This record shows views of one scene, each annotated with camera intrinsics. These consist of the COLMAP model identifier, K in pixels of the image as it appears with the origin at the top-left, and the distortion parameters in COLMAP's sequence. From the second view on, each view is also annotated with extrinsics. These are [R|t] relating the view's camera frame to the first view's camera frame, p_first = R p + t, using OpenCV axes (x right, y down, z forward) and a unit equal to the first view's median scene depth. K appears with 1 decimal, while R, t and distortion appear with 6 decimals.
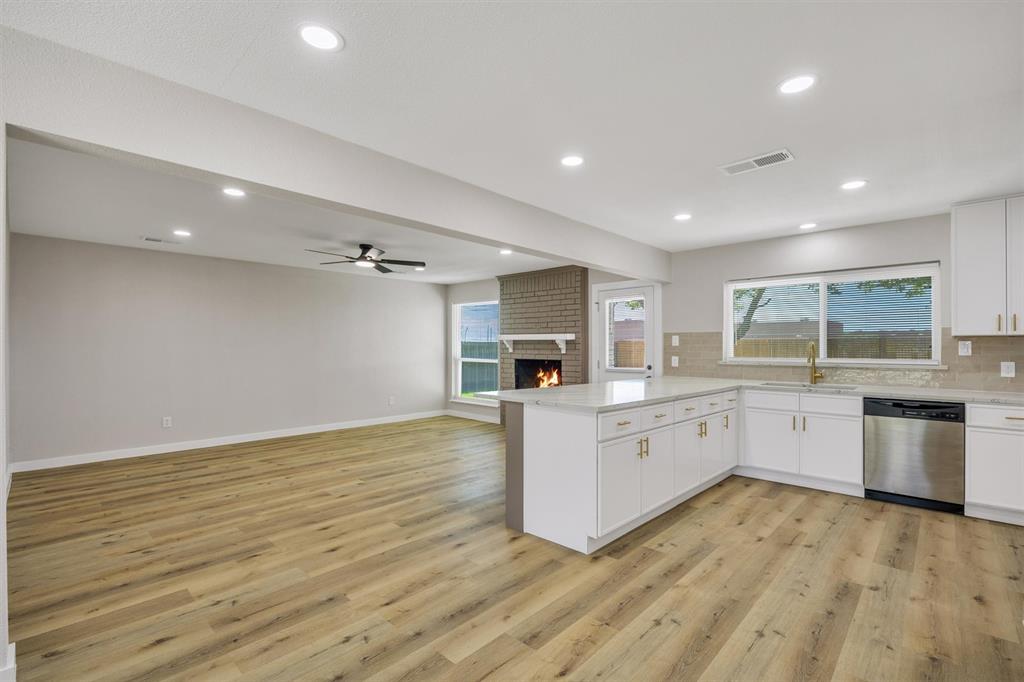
lens RADIAL K [[446.8, 0, 517.9], [0, 446.8, 347.1], [0, 0, 1]] dist [-0.010066, -0.000023]
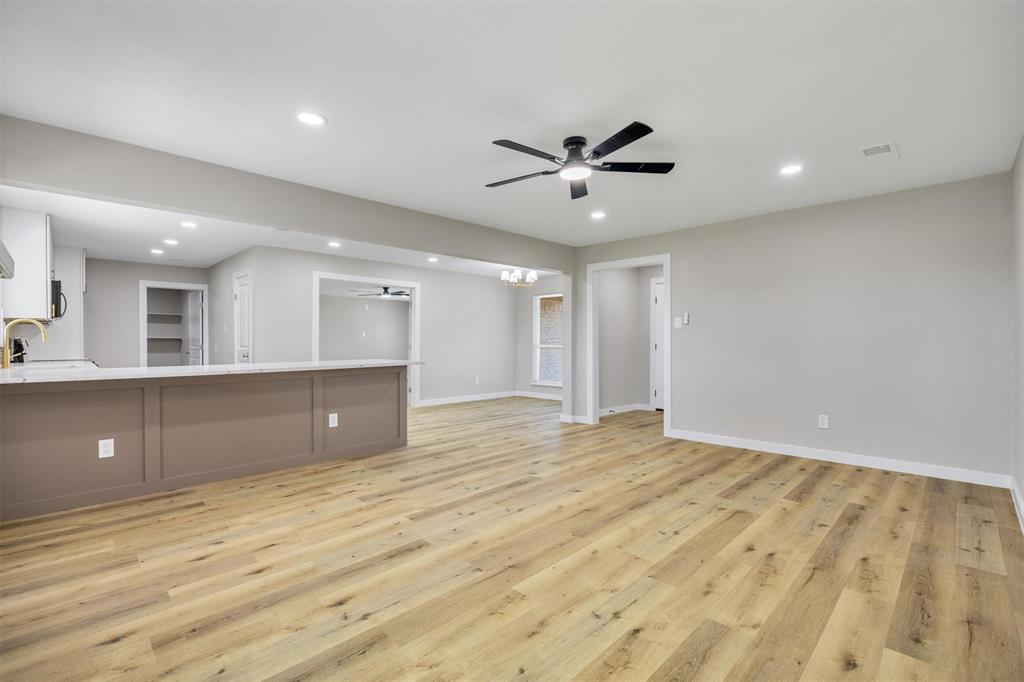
lens RADIAL K [[465.9, 0, 524.1], [0, 465.9, 341.8], [0, 0, 1]] dist [-0.016151, 0.000402]
pose [[-0.999696, 0.000080, 0.024658, -0.372065], [-0.000003, 0.999994, -0.003361, 0.038074], [-0.024658, -0.003360, -0.999690, 2.047225]]
